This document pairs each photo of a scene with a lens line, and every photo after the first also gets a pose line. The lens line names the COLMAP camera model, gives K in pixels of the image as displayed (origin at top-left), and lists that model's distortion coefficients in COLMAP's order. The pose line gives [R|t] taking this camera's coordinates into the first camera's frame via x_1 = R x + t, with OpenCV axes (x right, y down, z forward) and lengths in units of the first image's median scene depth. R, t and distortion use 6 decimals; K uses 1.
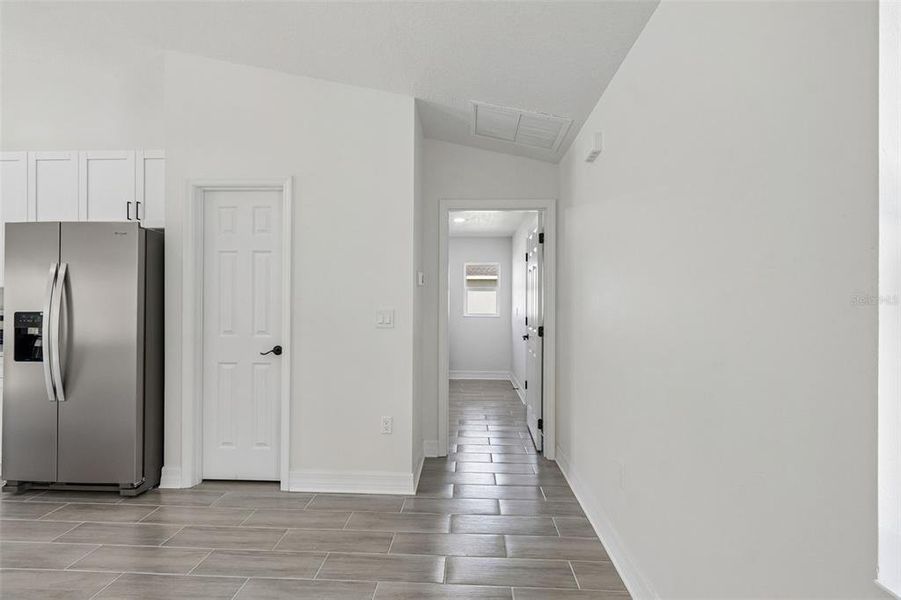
lens RADIAL K [[416.3, 0, 451.2], [0, 416.3, 305.8], [0, 0, 1]] dist [0.000305, -0.000025]
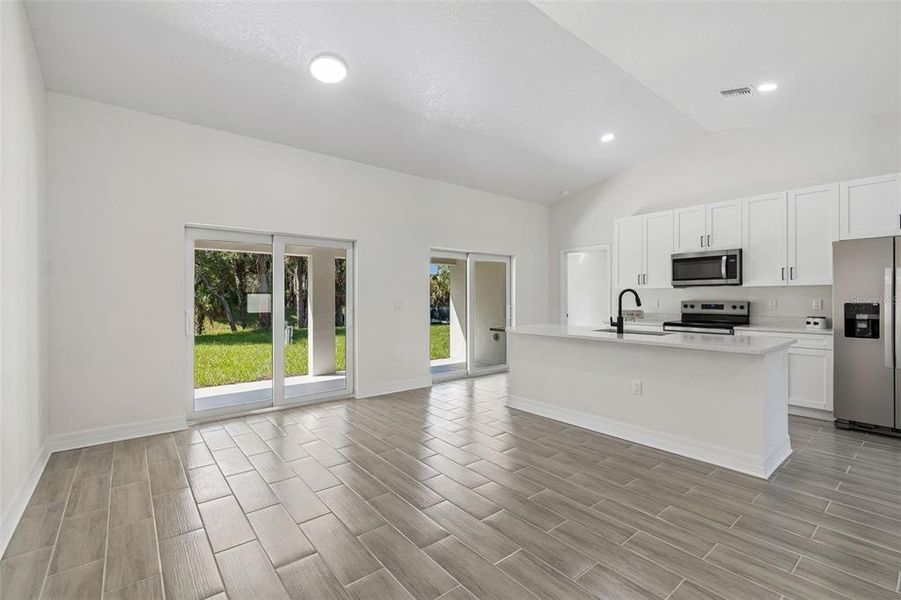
lens RADIAL K [[396.0, 0, 446.9], [0, 396.0, 302.3], [0, 0, 1]] dist [0.000337, -0.000277]
pose [[0.664071, 0.002913, -0.747664, -0.901996], [0.003339, 0.999971, 0.006861, -0.001371], [0.747662, -0.007053, 0.664041, -0.901145]]
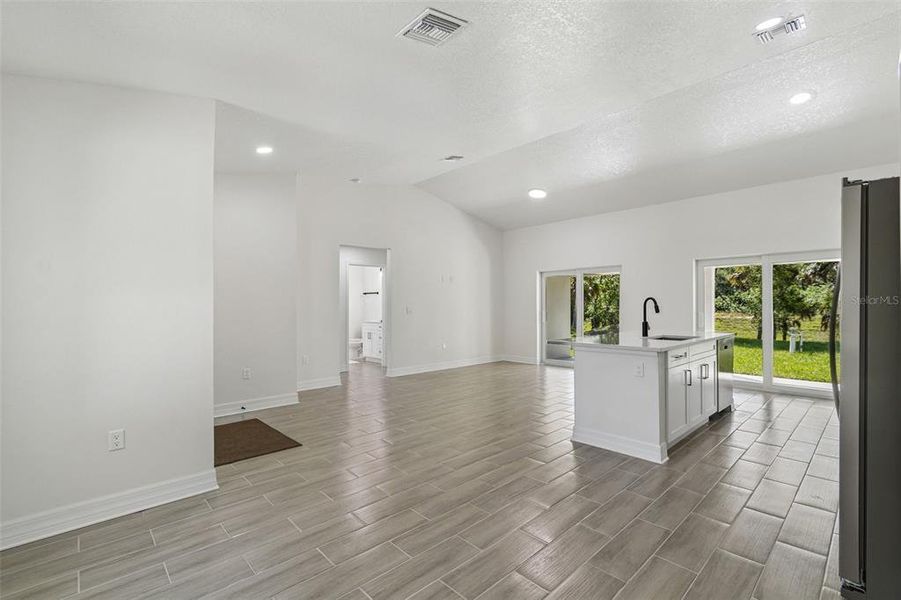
lens RADIAL K [[396.0, 0, 446.9], [0, 396.0, 302.3], [0, 0, 1]] dist [0.000337, -0.000277]
pose [[-0.706241, -0.007429, -0.707932, 0.063926], [-0.001731, 0.999960, -0.008767, -0.001004], [0.707969, -0.004966, -0.706226, 0.934802]]
